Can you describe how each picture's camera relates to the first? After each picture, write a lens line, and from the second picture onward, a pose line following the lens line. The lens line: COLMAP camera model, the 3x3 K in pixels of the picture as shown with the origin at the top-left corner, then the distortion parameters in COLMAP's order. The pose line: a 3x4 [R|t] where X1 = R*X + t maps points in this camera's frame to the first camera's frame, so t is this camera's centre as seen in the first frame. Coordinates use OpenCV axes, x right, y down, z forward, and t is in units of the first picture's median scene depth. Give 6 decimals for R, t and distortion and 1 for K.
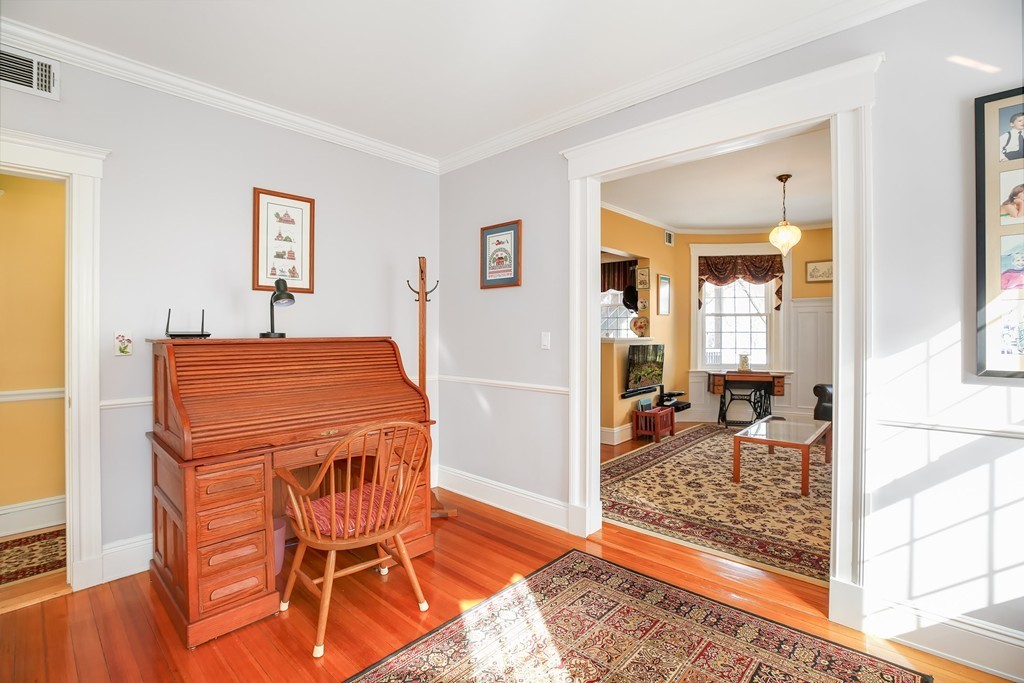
lens RADIAL K [[466.0, 0, 512.9], [0, 466.0, 331.9], [0, 0, 1]] dist [-0.044183, 0.013849]
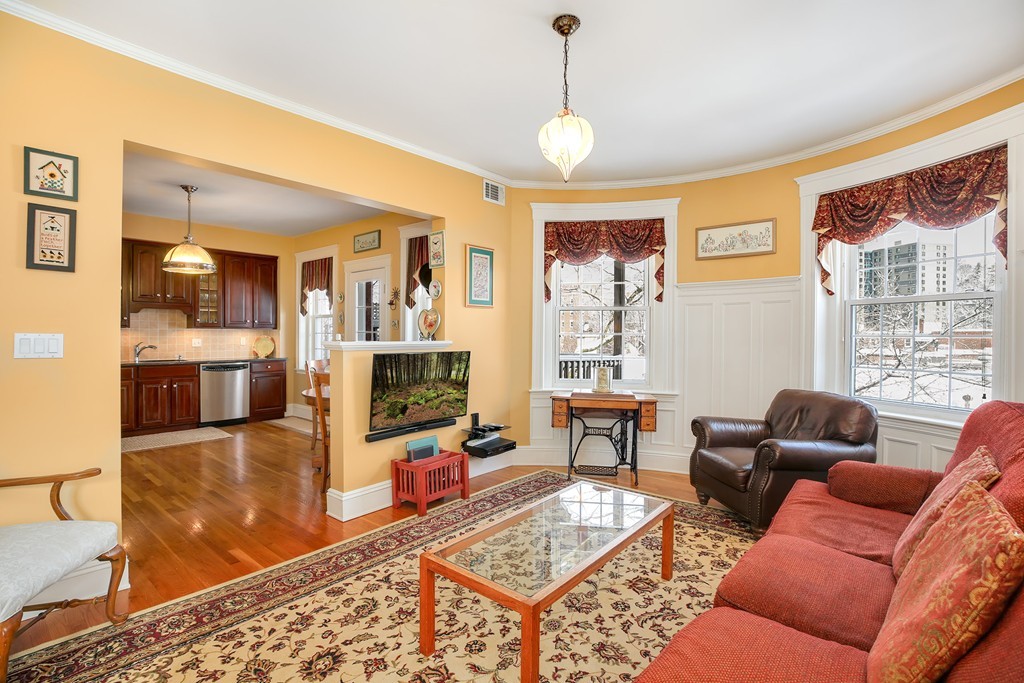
lens RADIAL K [[468.7, 0, 507.6], [0, 468.7, 337.8], [0, 0, 1]] dist [-0.044770, 0.013342]
pose [[0.999533, 0.002635, 0.030451, 0.501443], [-0.002871, 0.999966, 0.007700, 0.002543], [-0.030429, -0.007784, 0.999507, 0.483601]]
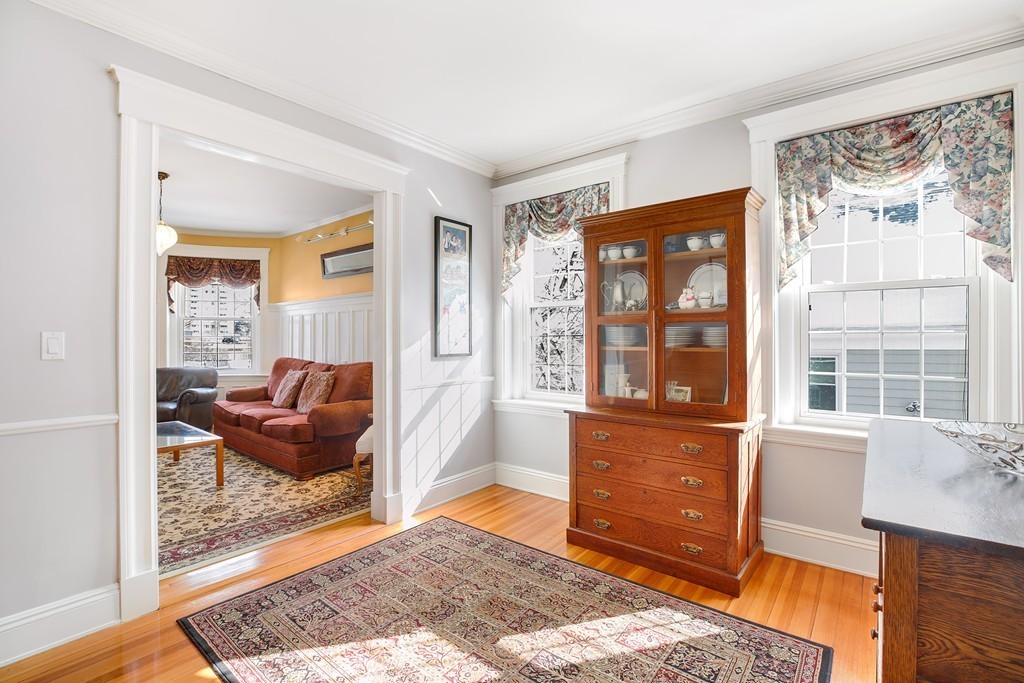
lens RADIAL K [[468.7, 0, 507.6], [0, 468.7, 337.8], [0, 0, 1]] dist [-0.044770, 0.013342]
pose [[-0.052530, -0.000823, 0.998619, -0.398620], [-0.002330, 0.999997, 0.000701, 0.004733], [-0.998617, -0.002290, -0.052532, 0.314003]]
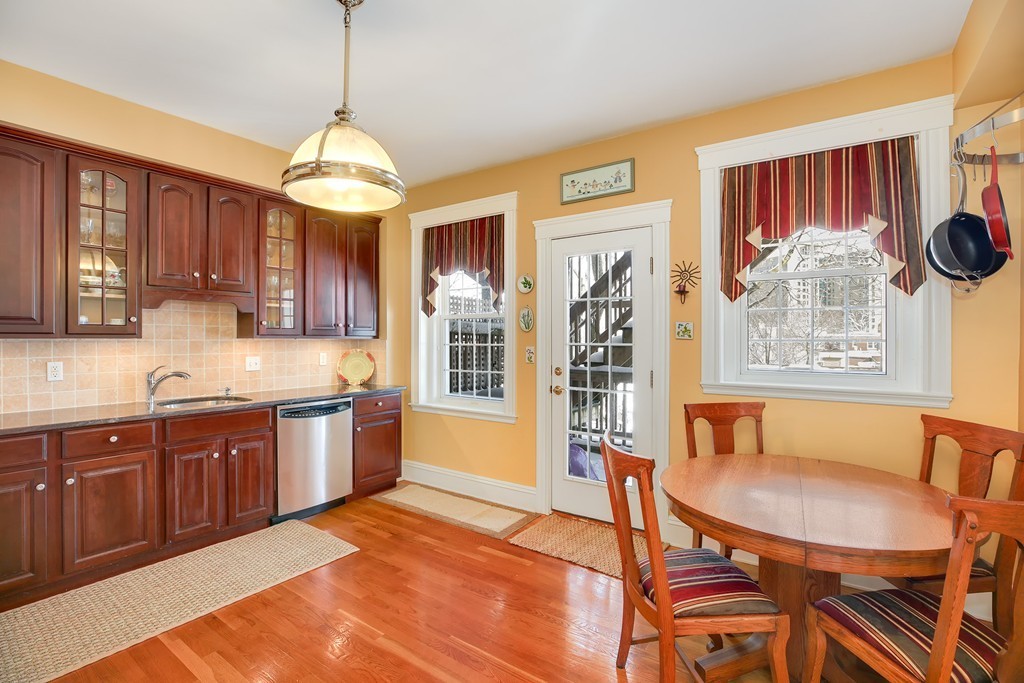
lens RADIAL K [[460.2, 0, 510.2], [0, 460.2, 343.4], [0, 0, 1]] dist [-0.058031, 0.012713]
pose [[0.993452, -0.000277, 0.114251, -0.095257], [-0.000737, 0.999961, 0.008831, -0.011274], [-0.114249, -0.008858, 0.993413, 1.141987]]
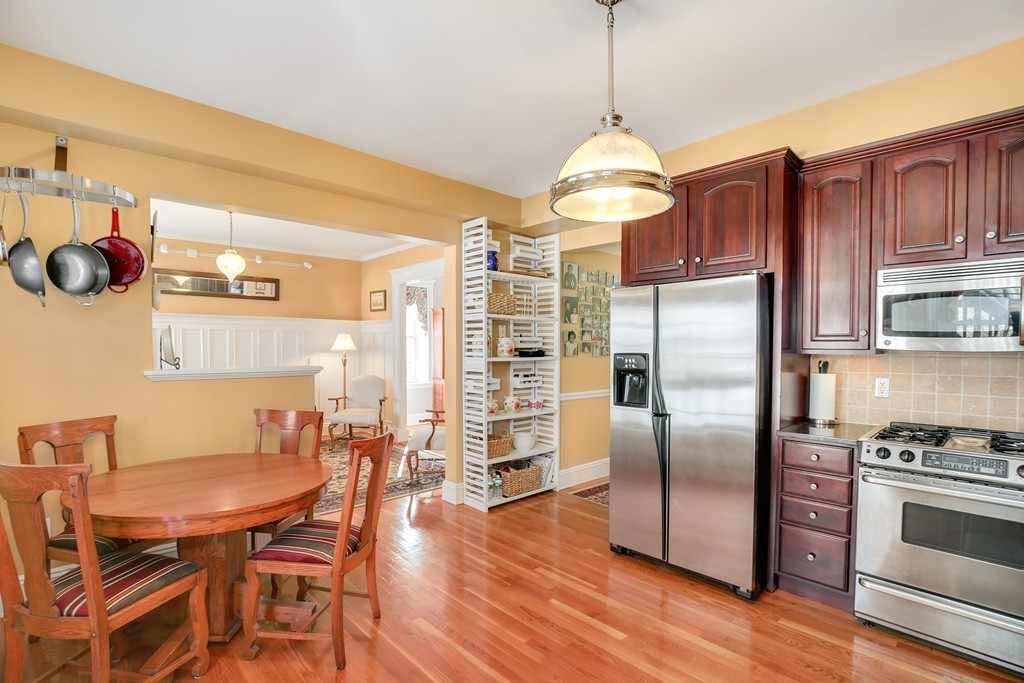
lens RADIAL K [[479.6, 0, 509.4], [0, 479.6, 357.4], [0, 0, 1]] dist [-0.044102, 0.014698]
pose [[-0.995636, -0.007644, 0.093006, -0.149981], [-0.005808, 0.999783, 0.019994, -0.016778], [-0.093138, 0.019366, -0.995465, 1.989695]]
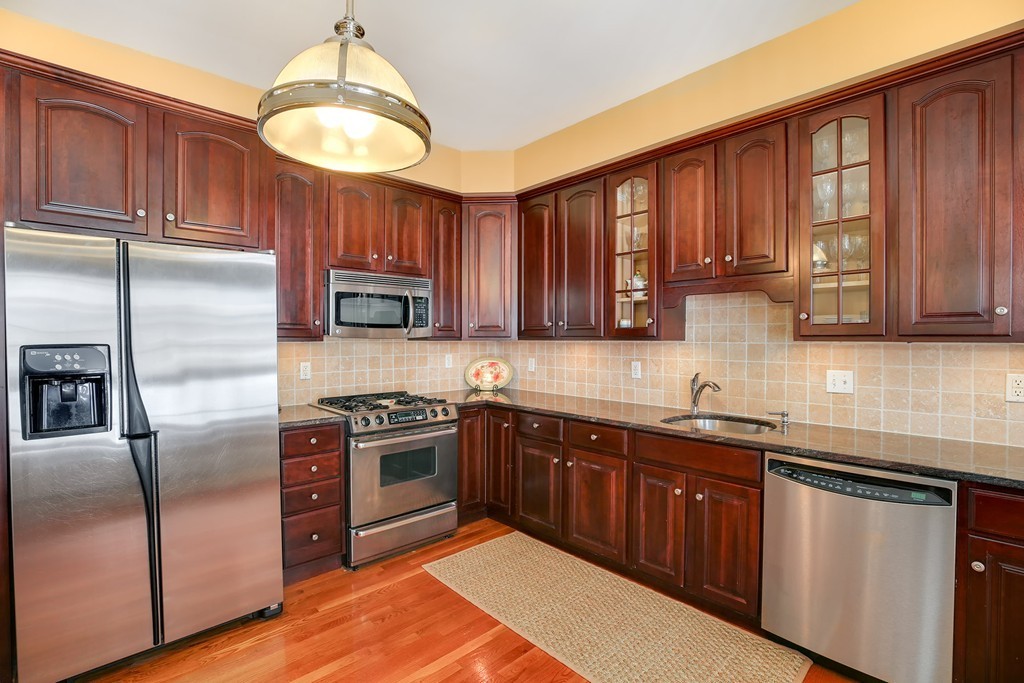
lens RADIAL K [[460.2, 0, 510.2], [0, 460.2, 343.4], [0, 0, 1]] dist [-0.058031, 0.012713]
pose [[-0.098179, 0.009446, -0.995124, 0.079553], [-0.000290, 0.999955, 0.009520, -0.014957], [0.995169, 0.001224, -0.098172, 1.692434]]
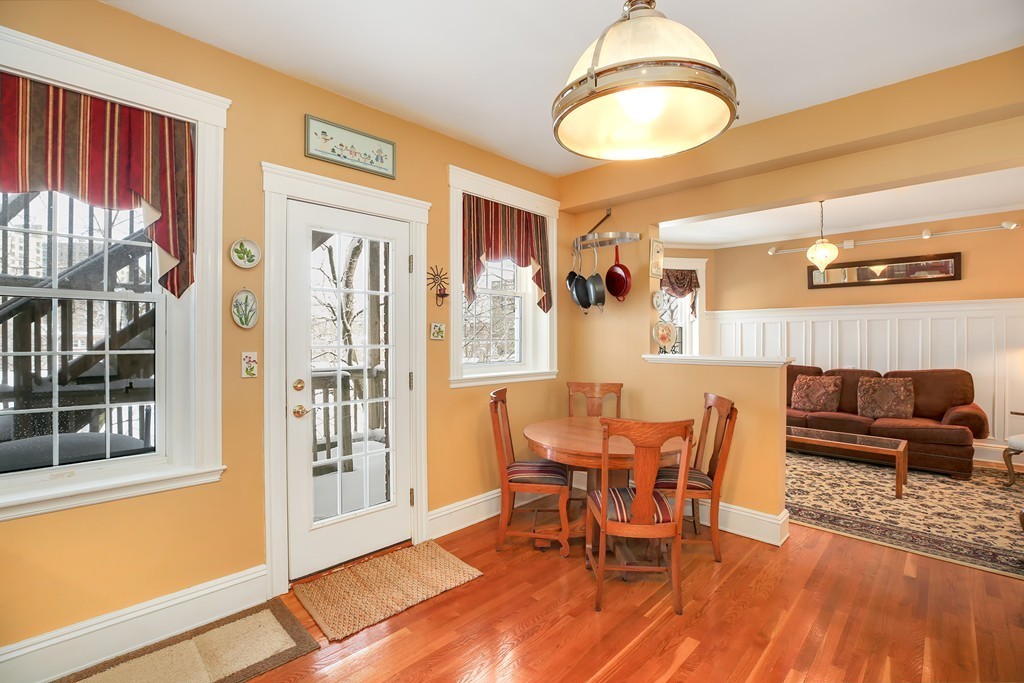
lens RADIAL K [[468.7, 0, 507.6], [0, 468.7, 337.8], [0, 0, 1]] dist [-0.044770, 0.013342]
pose [[0.048370, -0.005952, 0.998812, -0.482105], [-0.004123, 0.999973, 0.006159, -0.019466], [-0.998821, -0.004416, 0.048344, 1.629438]]
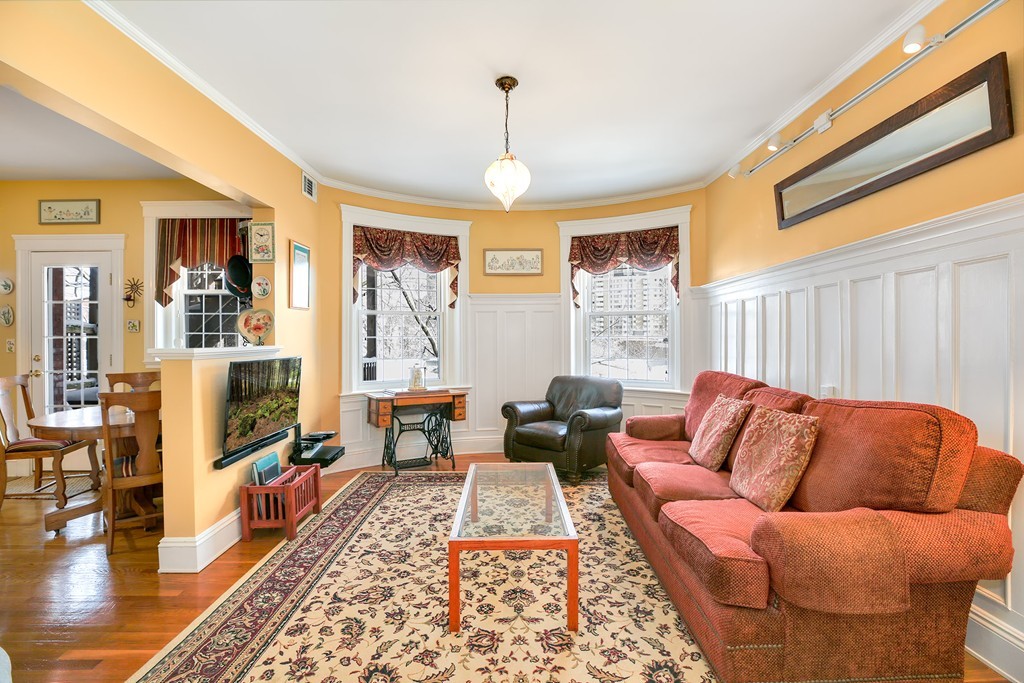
lens RADIAL K [[468.7, 0, 507.6], [0, 468.7, 337.8], [0, 0, 1]] dist [-0.044770, 0.013342]
pose [[0.742164, -0.005753, 0.670194, 0.171601], [0.005070, 0.999983, 0.002970, 0.001930], [-0.670199, 0.001194, 0.742180, 0.526948]]
